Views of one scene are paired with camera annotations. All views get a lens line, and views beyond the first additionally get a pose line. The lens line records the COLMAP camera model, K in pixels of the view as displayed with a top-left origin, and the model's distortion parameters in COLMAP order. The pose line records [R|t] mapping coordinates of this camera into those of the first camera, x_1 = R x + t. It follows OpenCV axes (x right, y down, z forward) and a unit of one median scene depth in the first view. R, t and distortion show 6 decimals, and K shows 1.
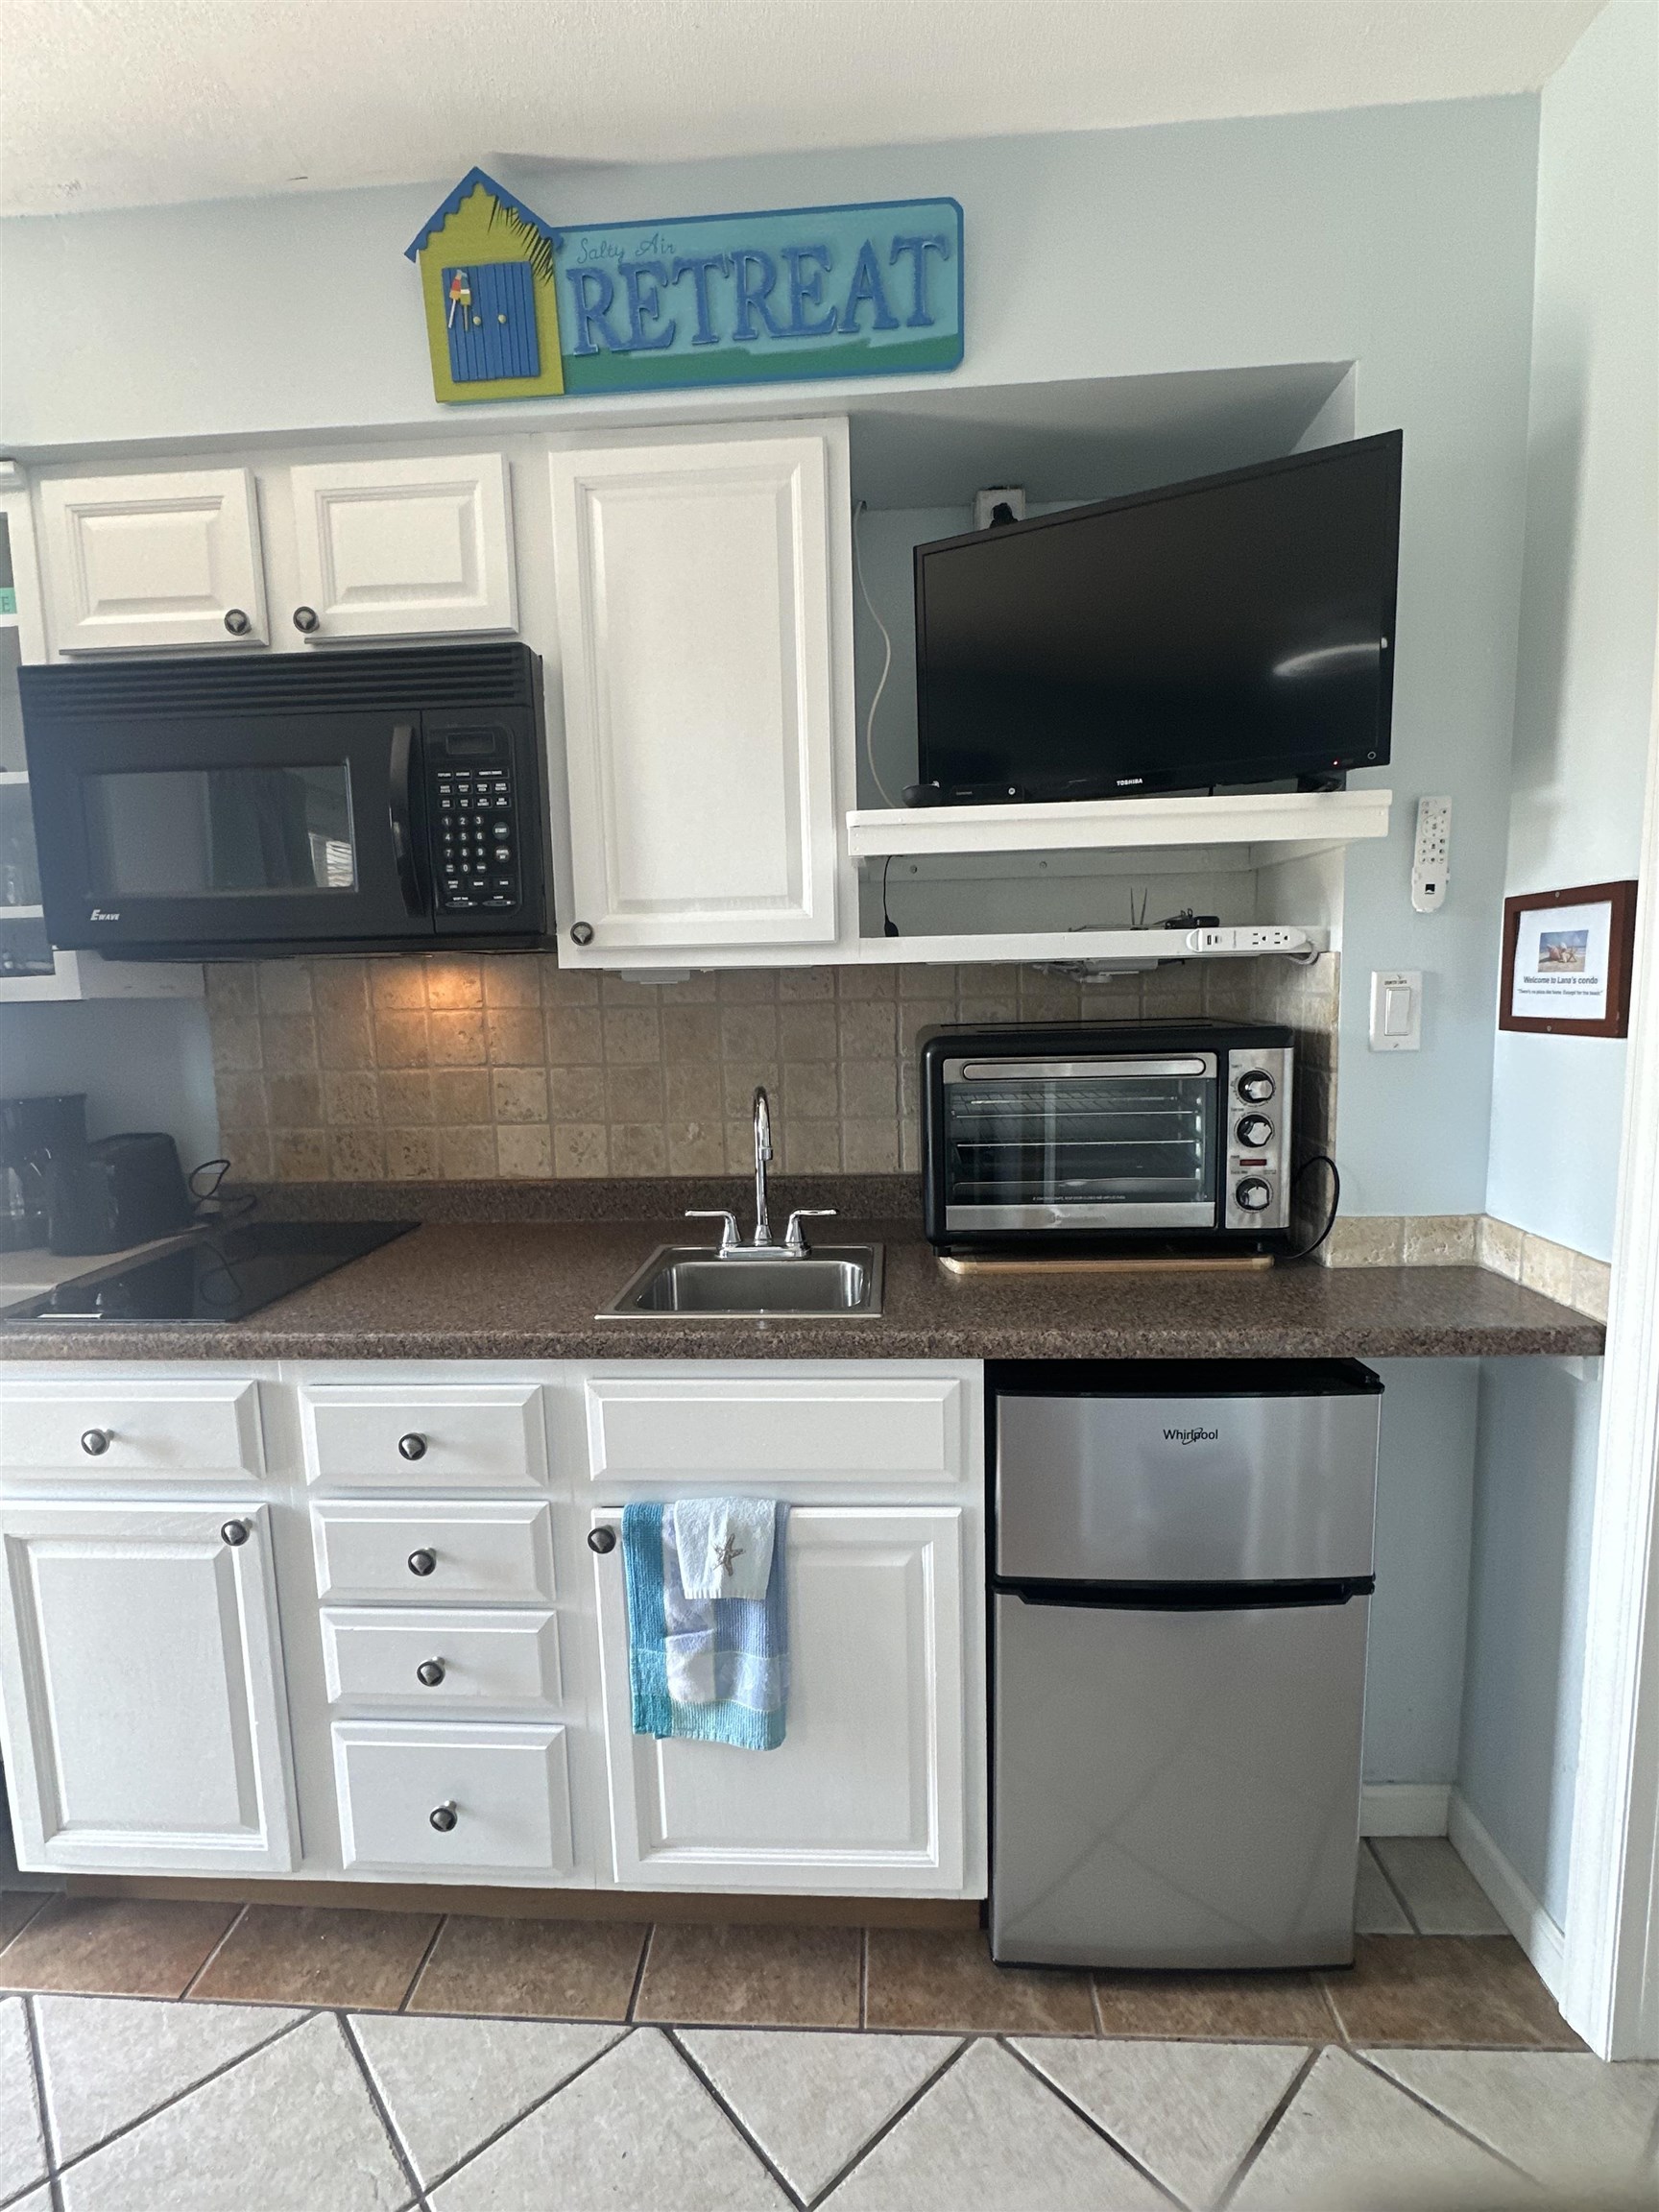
lens RADIAL K [[1020.7, 0, 820.7], [0, 1020.7, 1106.1], [0, 0, 1]] dist [-0.004727, 0.000530]
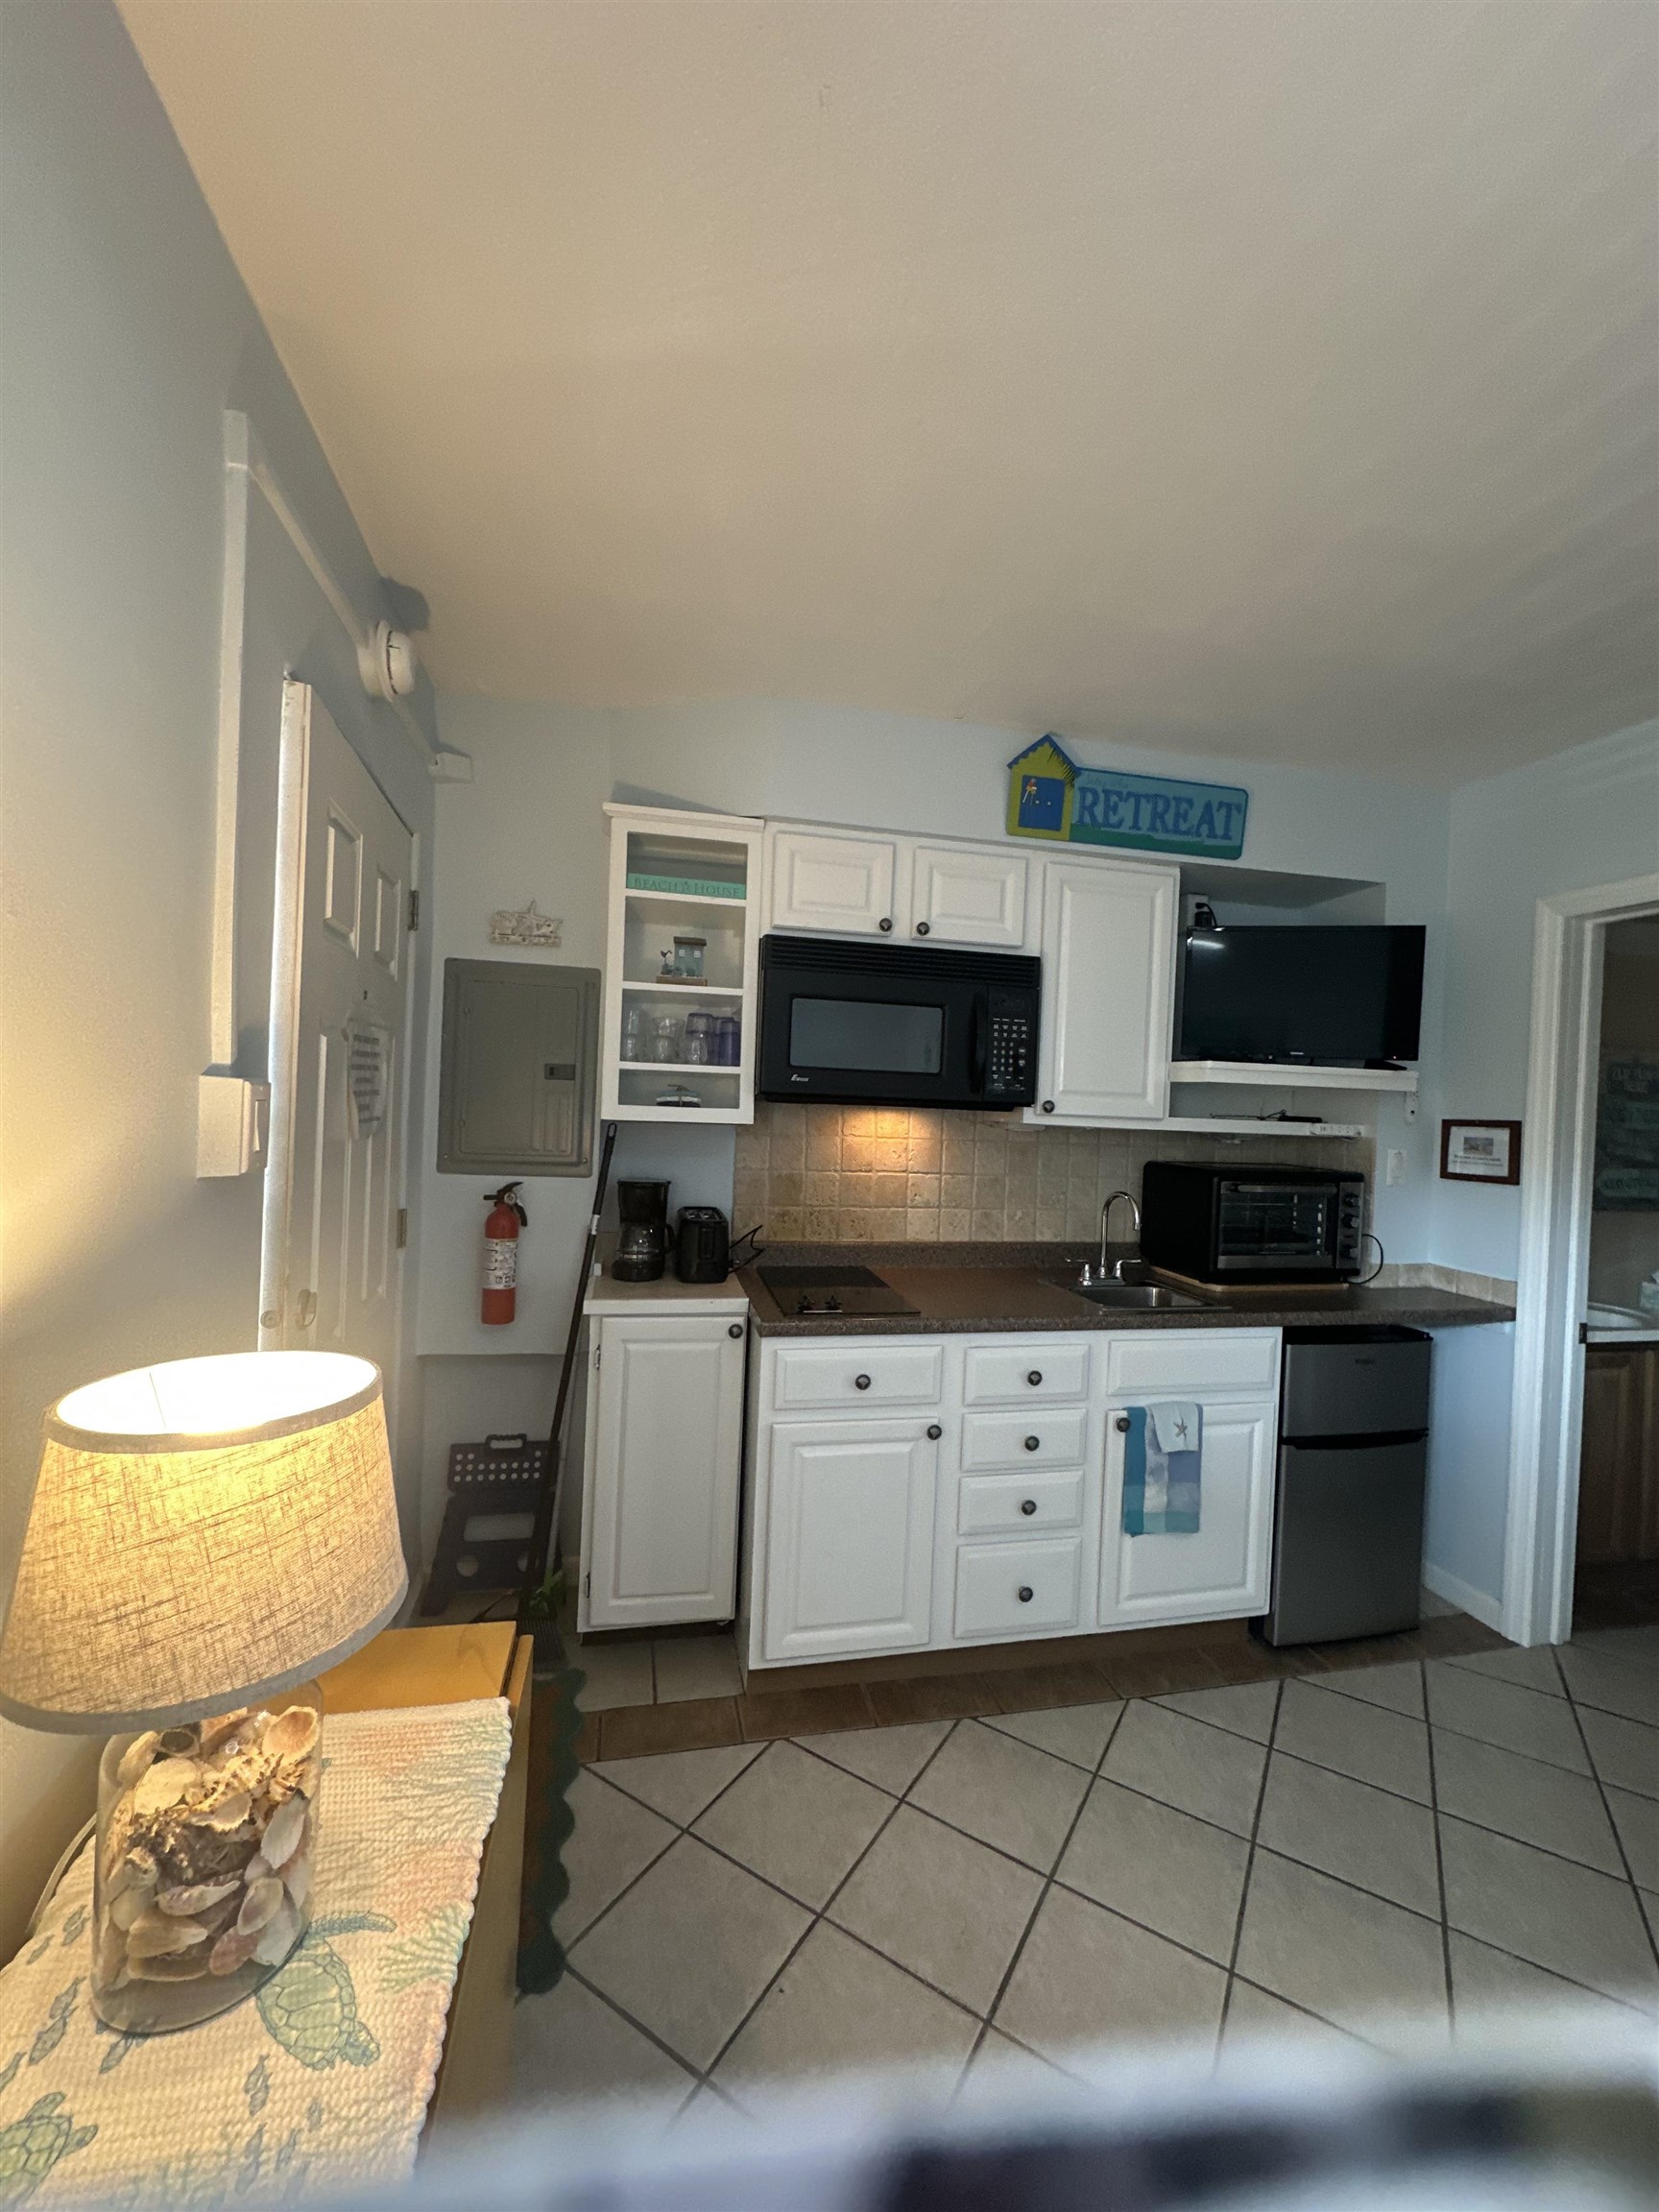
lens RADIAL K [[877.5, 0, 833.0], [0, 877.5, 1107.8], [0, 0, 1]] dist [-0.002914, -0.000085]
pose [[0.958091, 0.061470, 0.279790, -1.139461], [-0.029988, 0.992861, -0.115443, 0.033313], [-0.284888, 0.102215, 0.953095, -0.453353]]
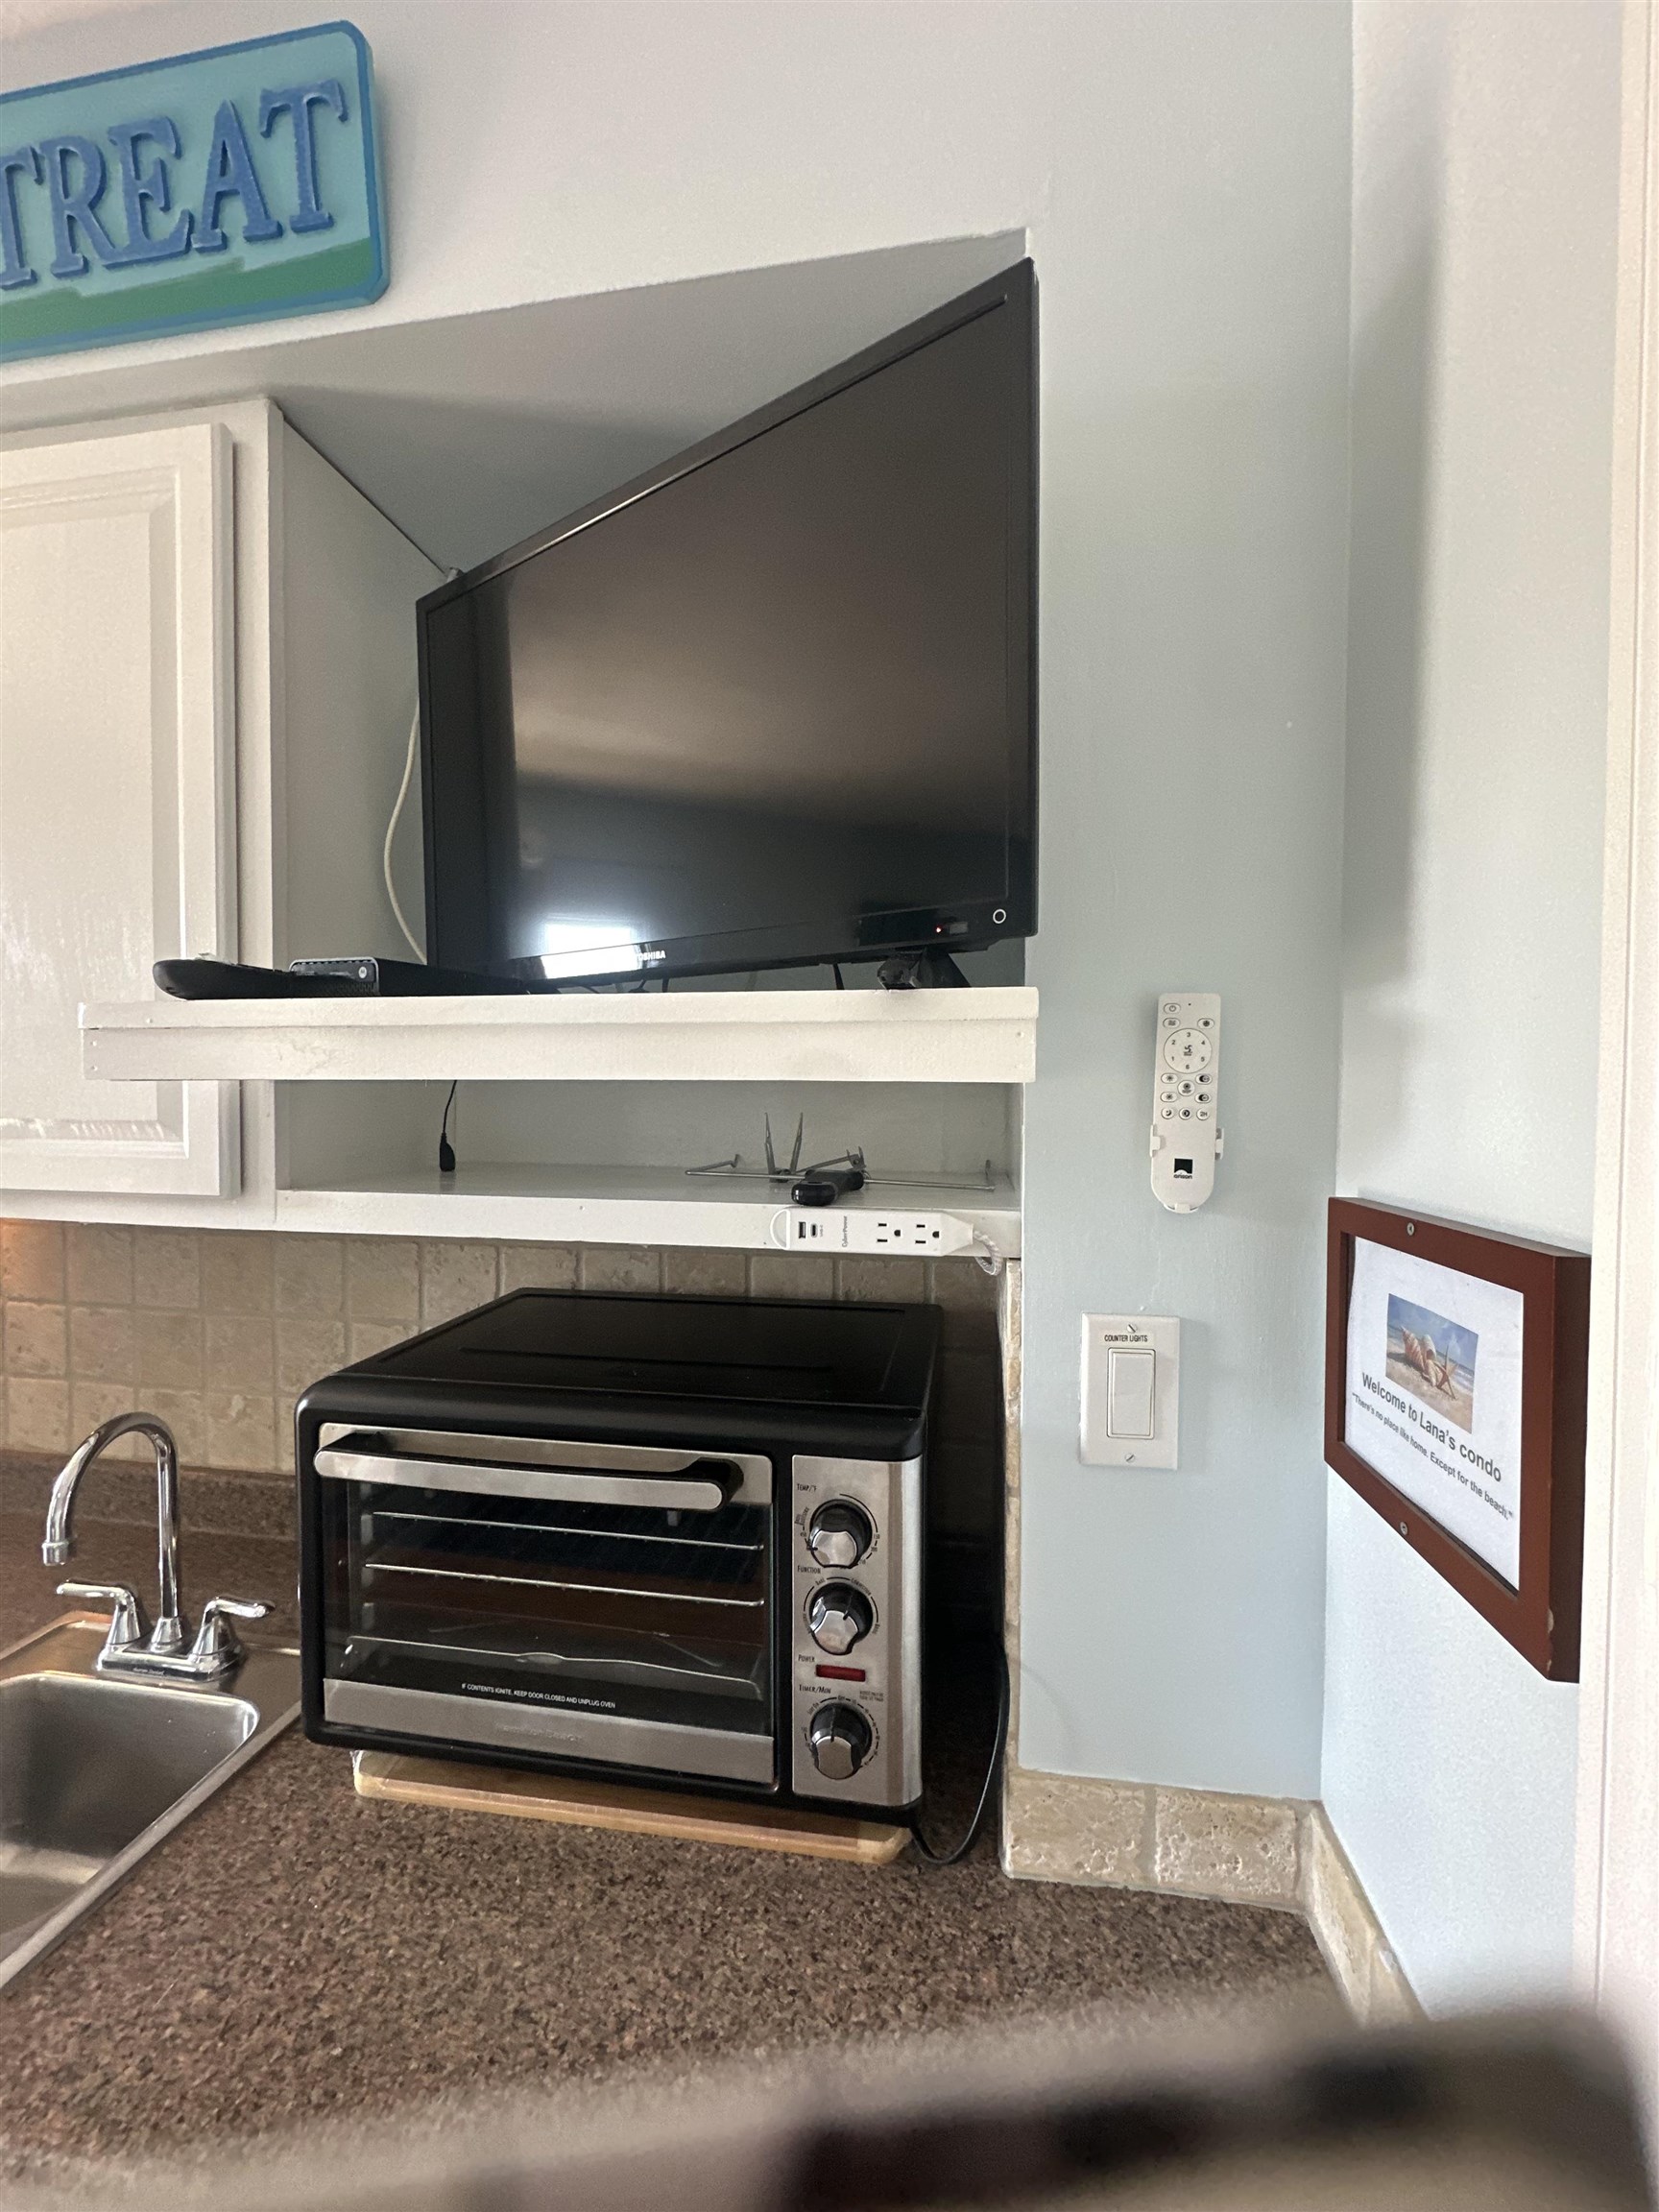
lens RADIAL K [[877.5, 0, 820.9], [0, 877.5, 1111.0], [0, 0, 1]] dist [-0.002914, -0.000085]
pose [[0.994425, 0.034225, -0.099736, 0.458913], [-0.043705, 0.994567, -0.094474, -0.192036], [0.095961, 0.098306, 0.990519, 0.538444]]
